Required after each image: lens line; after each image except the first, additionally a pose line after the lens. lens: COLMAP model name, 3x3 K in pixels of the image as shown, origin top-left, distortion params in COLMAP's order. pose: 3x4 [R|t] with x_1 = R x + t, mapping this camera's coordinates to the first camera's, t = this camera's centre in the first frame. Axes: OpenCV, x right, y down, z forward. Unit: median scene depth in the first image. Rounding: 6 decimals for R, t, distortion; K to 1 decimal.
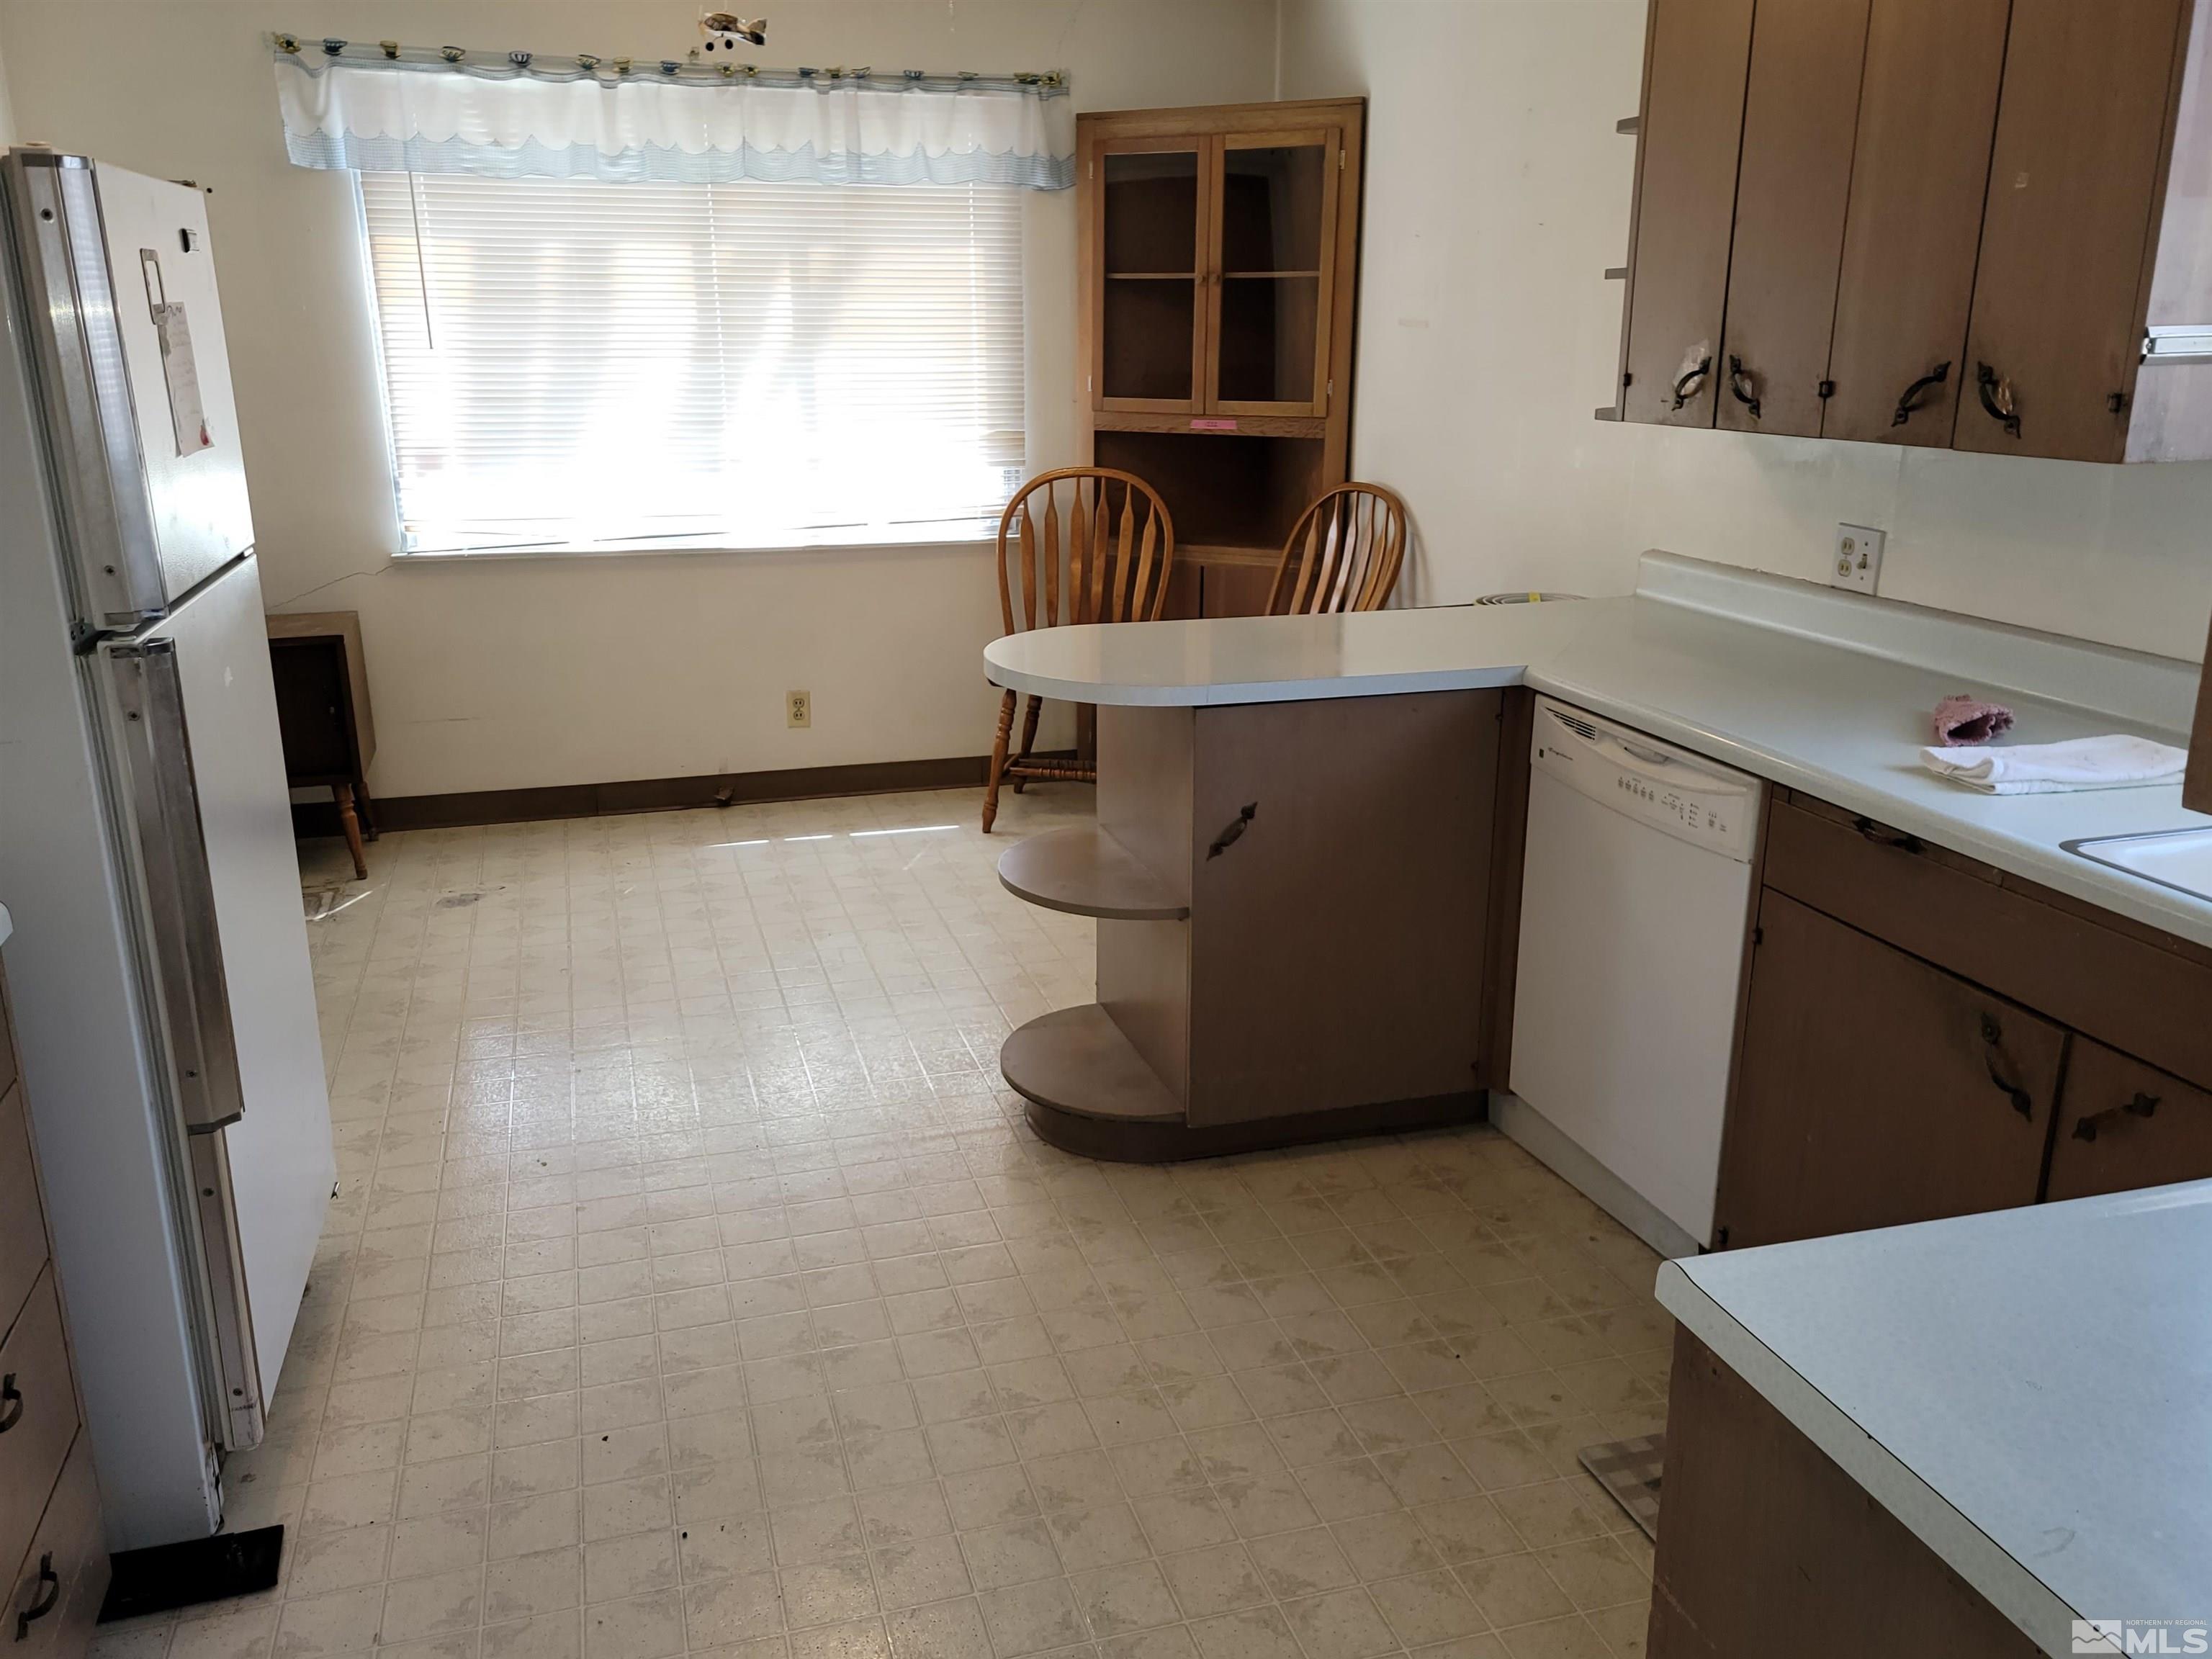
lens RADIAL K [[1787.7, 0, 1108.2], [0, 1787.7, 829.2], [0, 0, 1]] dist [0.087632, -0.003654]
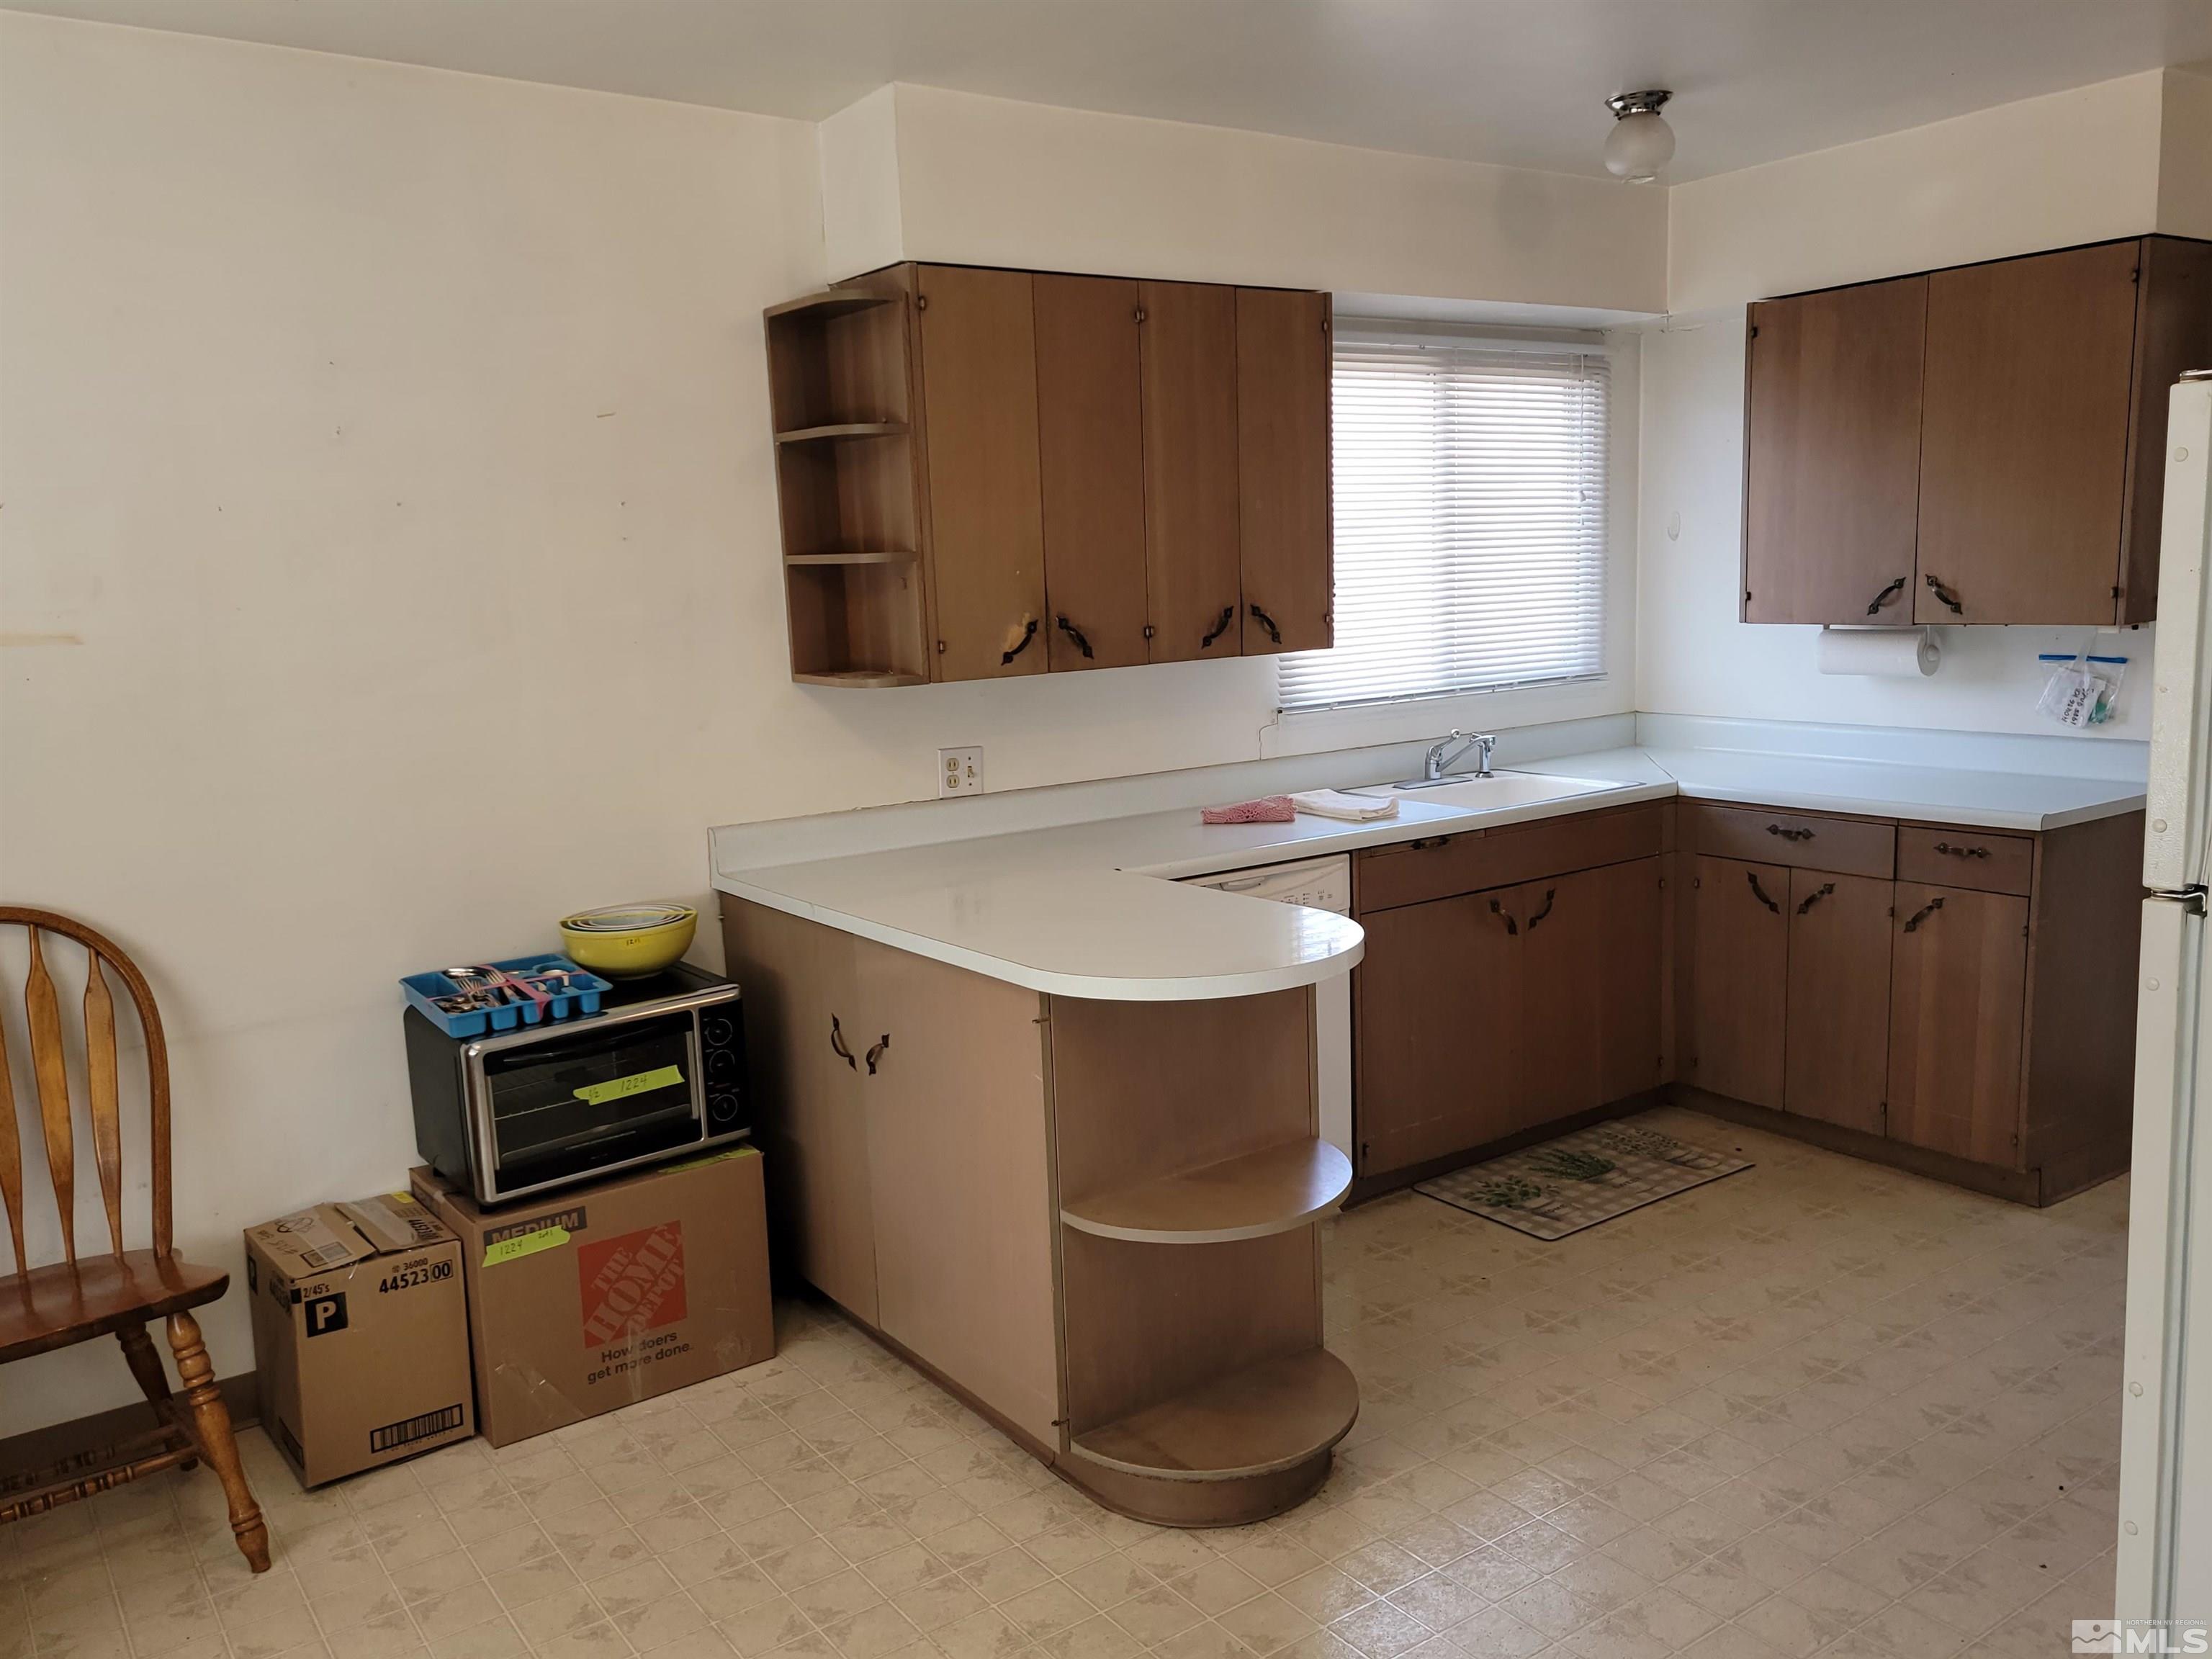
lens RADIAL K [[1787.7, 0, 1108.2], [0, 1787.7, 829.2], [0, 0, 1]] dist [0.087632, -0.003654]
pose [[-0.338550, -0.126376, 0.932423, -0.976614], [0.298914, 0.925165, 0.233924, -0.451411], [-0.892207, 0.357909, -0.275439, 1.519761]]
